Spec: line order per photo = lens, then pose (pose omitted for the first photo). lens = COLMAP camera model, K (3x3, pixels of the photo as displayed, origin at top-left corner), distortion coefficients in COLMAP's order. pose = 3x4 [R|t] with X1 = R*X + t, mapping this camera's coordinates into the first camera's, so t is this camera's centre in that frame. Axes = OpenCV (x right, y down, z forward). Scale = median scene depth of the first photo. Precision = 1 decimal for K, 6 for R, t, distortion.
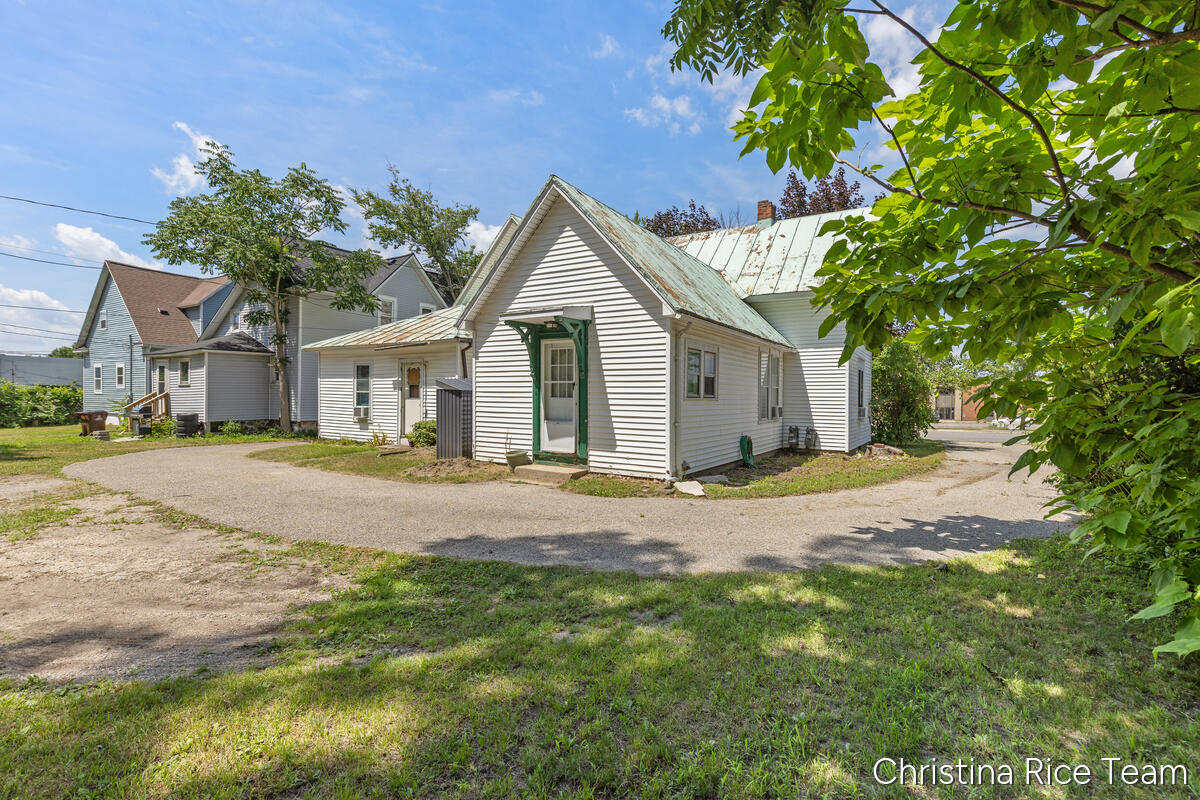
lens RADIAL K [[549.9, 0, 600.0], [0, 549.9, 400.0], [0, 0, 1]] dist [-0.000146, 0.000043]
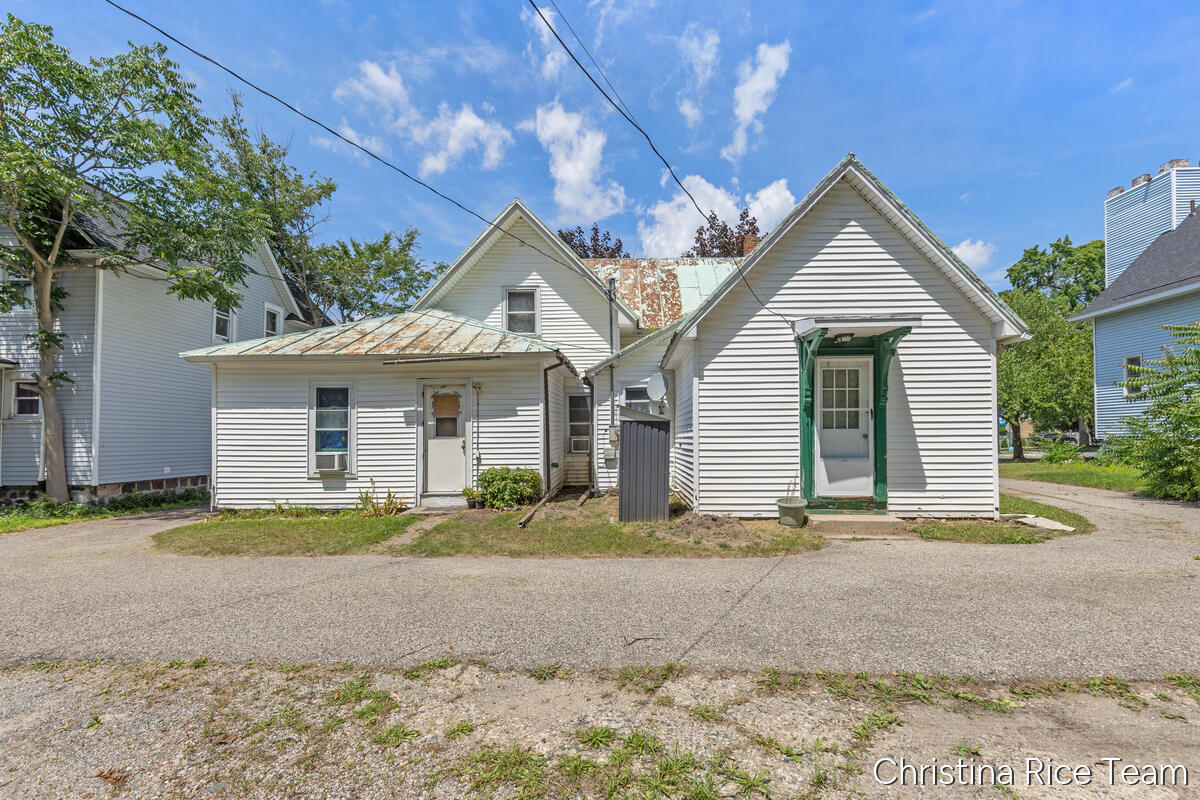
lens RADIAL K [[547.6, 0, 600.1], [0, 547.6, 420.6], [0, 0, 1]] dist [0.002234, 0.000321]
pose [[0.859796, -0.002561, 0.510632, -0.762862], [0.020512, 0.999354, -0.029527, -0.000150], [-0.510226, 0.035861, 0.859292, 0.473218]]
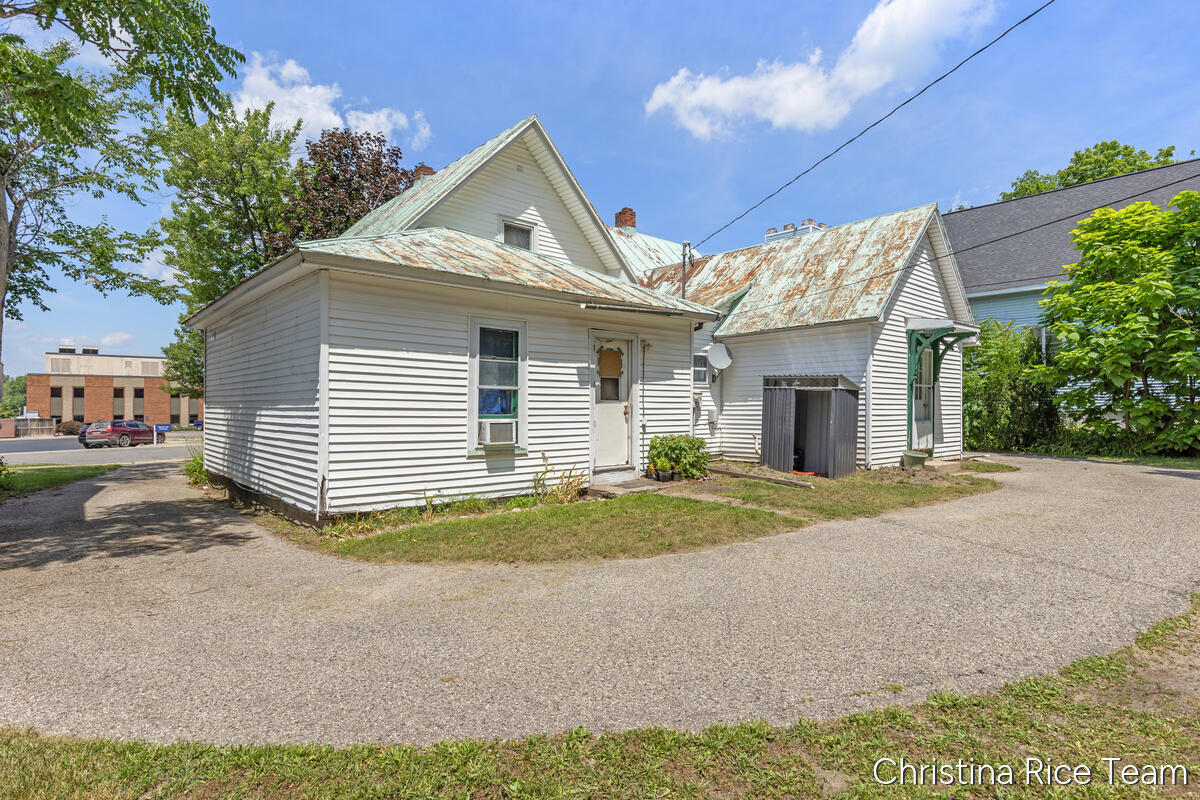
lens RADIAL K [[624.8, 0, 600.0], [0, 624.8, 400.0], [0, 0, 1]] dist [-0.000190, -0.000007]
pose [[0.286037, 0.002799, 0.958214, -1.408224], [0.007224, 0.999961, -0.005078, -0.002055], [-0.958191, 0.008375, 0.286006, 1.209207]]
